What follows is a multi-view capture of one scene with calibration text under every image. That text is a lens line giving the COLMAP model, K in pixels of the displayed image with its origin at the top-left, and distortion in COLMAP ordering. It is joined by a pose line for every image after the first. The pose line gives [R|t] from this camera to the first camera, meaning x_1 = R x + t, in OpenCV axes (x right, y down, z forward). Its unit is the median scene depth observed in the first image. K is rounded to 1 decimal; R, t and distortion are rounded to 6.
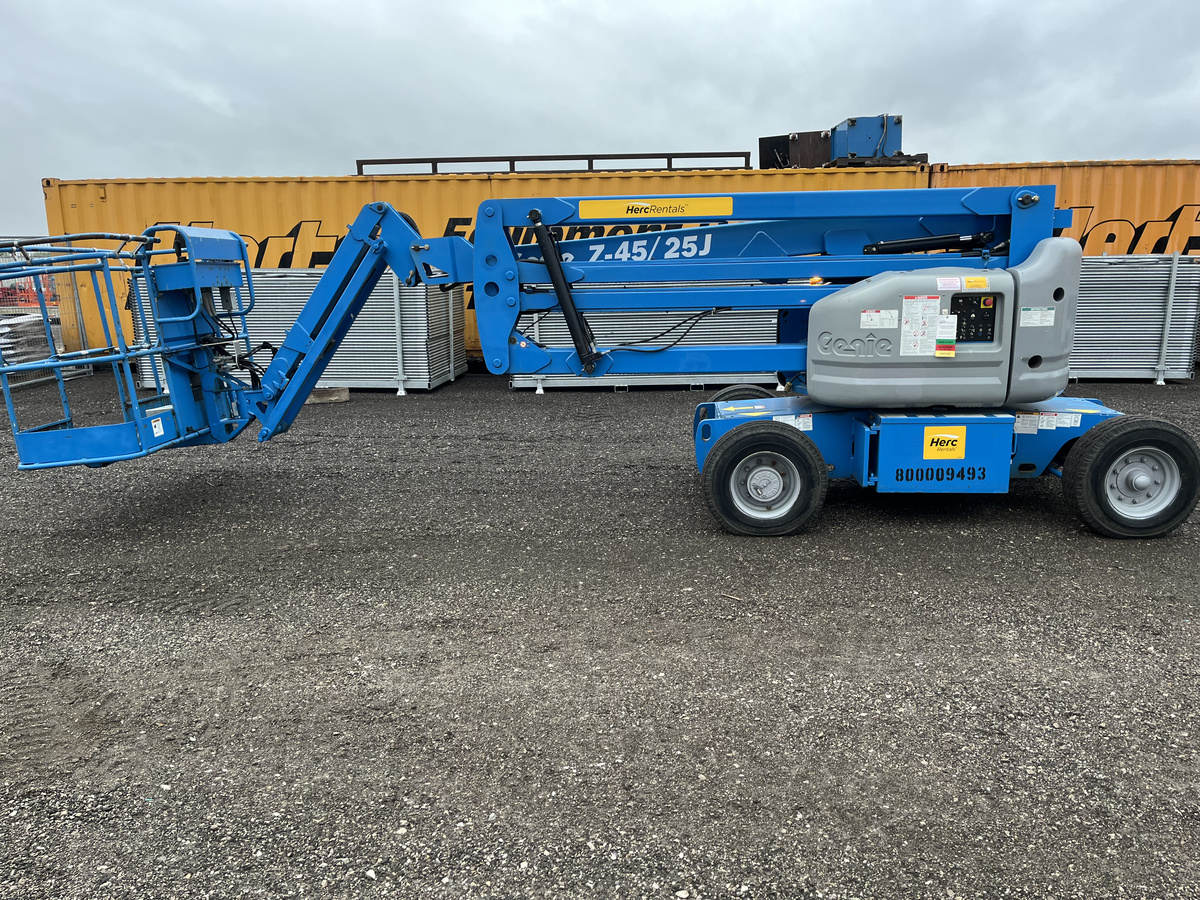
lens RADIAL K [[946.2, 0, 600.0], [0, 946.2, 450.0], [0, 0, 1]] dist [0.068752, -0.082177]
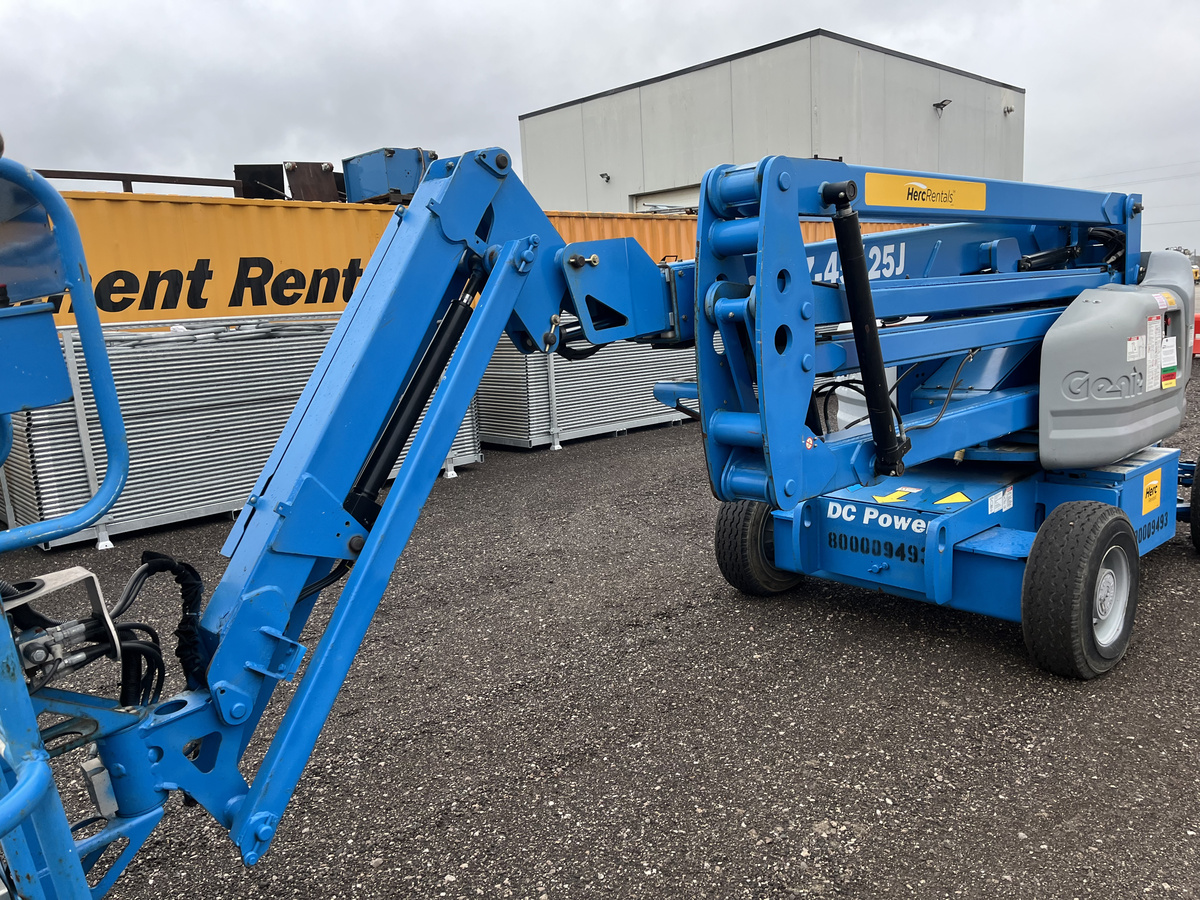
lens RADIAL K [[946.2, 0, 600.0], [0, 946.2, 450.0], [0, 0, 1]] dist [0.068752, -0.082177]
pose [[0.683193, -0.132521, 0.718112, -0.523923], [0.184796, 0.982761, 0.005549, -0.127372], [-0.706468, 0.128913, 0.695905, 0.702310]]
